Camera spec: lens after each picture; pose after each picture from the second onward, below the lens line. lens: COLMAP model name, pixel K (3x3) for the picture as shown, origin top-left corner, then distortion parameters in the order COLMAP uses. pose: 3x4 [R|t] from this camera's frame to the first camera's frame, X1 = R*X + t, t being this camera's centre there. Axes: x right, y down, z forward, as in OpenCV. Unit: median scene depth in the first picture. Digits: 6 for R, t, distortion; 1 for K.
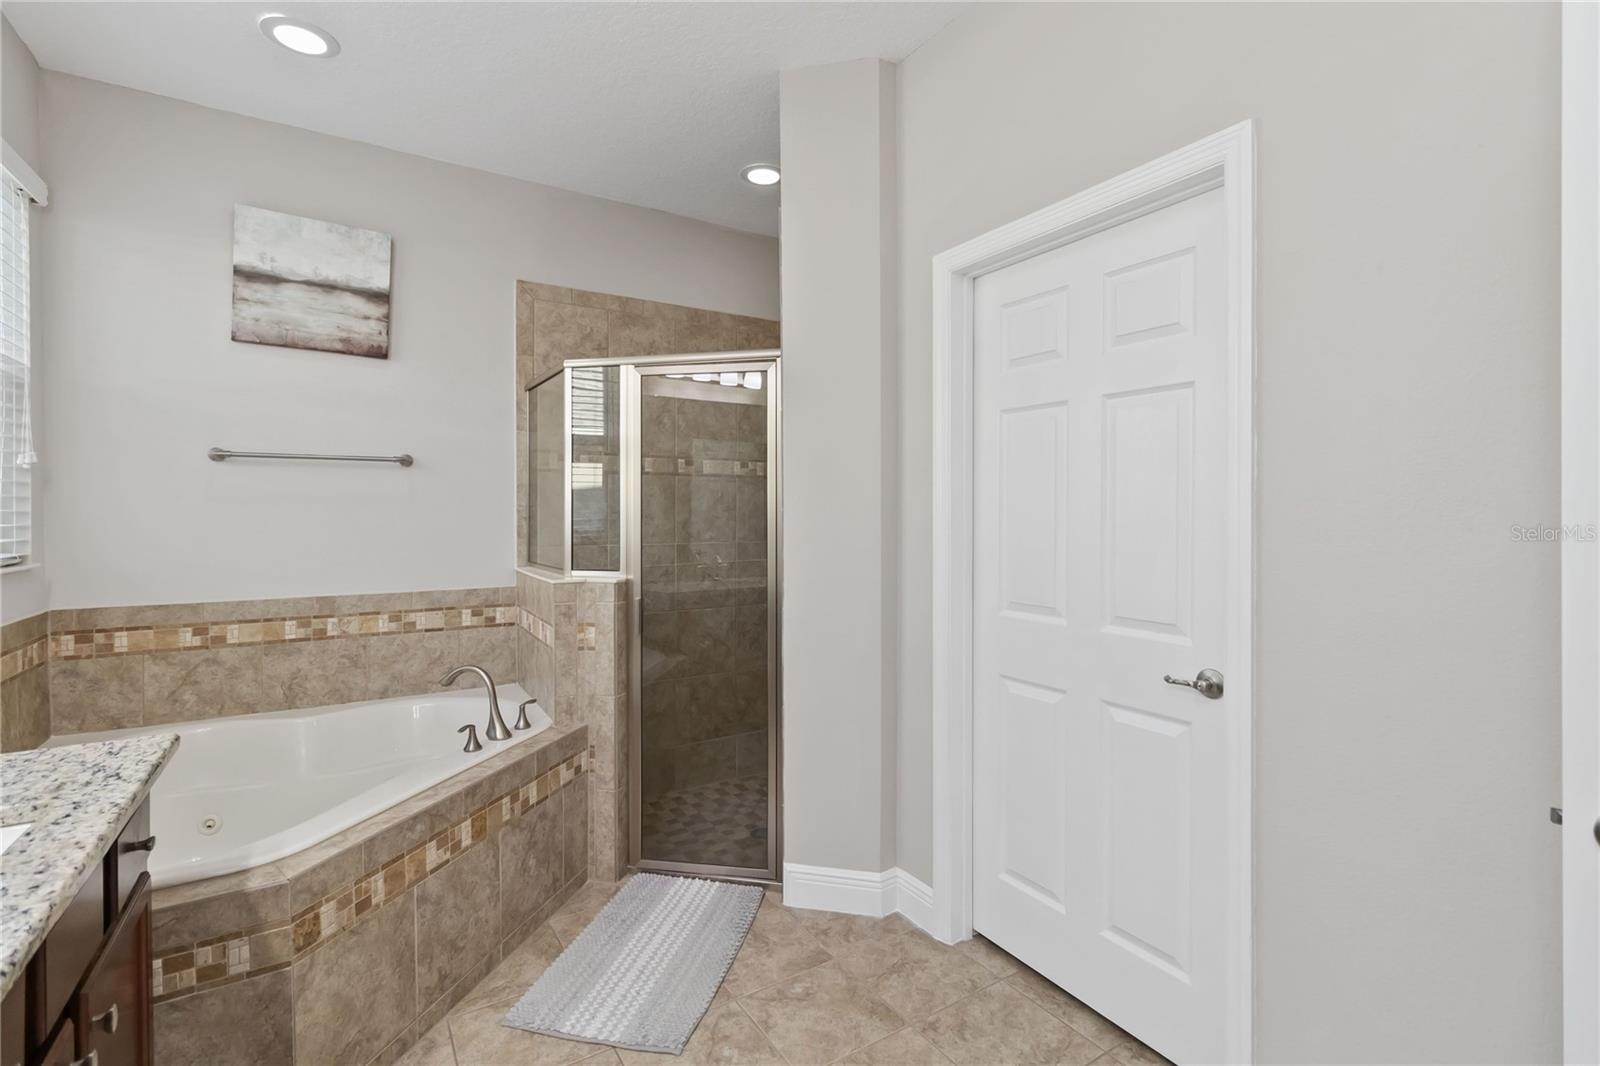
lens RADIAL K [[738.7, 0, 804.4], [0, 738.7, 518.3], [0, 0, 1]] dist [-0.000216, 0.000265]
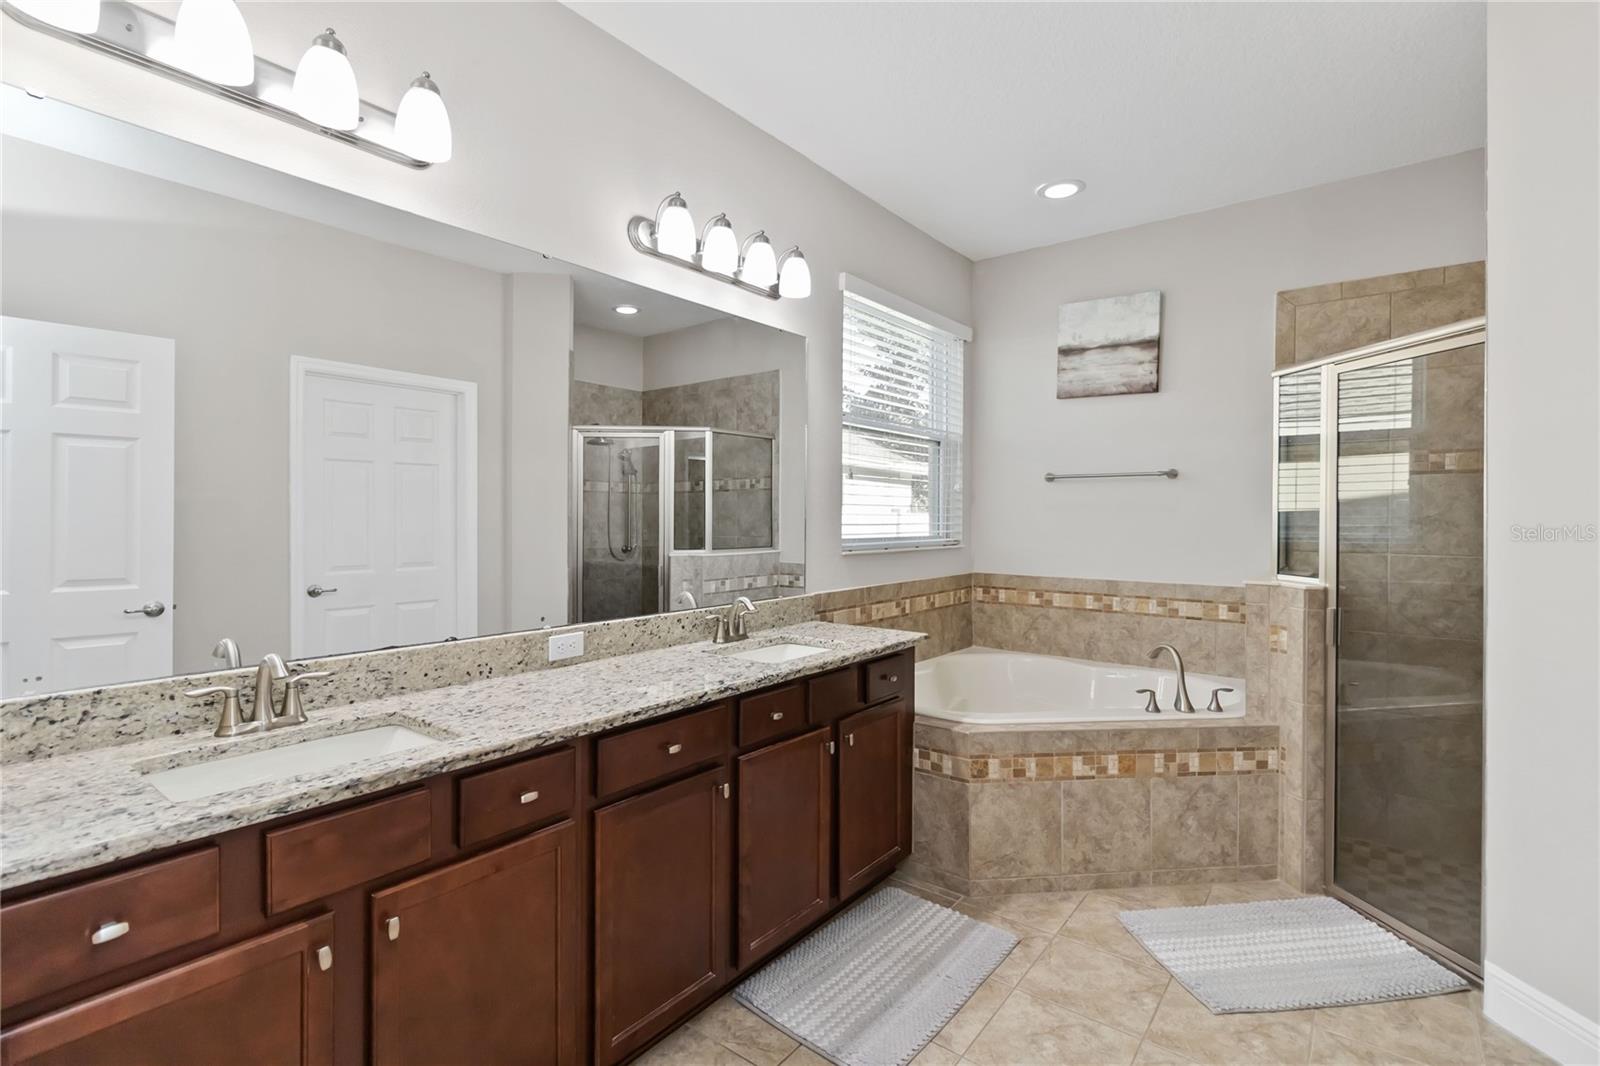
lens RADIAL K [[738.7, 0, 804.4], [0, 738.7, 518.3], [0, 0, 1]] dist [-0.000216, 0.000265]
pose [[0.338062, 0.005388, -0.941108, 0.452104], [-0.011223, 0.999936, 0.001693, -0.001279], [0.941057, 0.009990, 0.338101, 0.037124]]
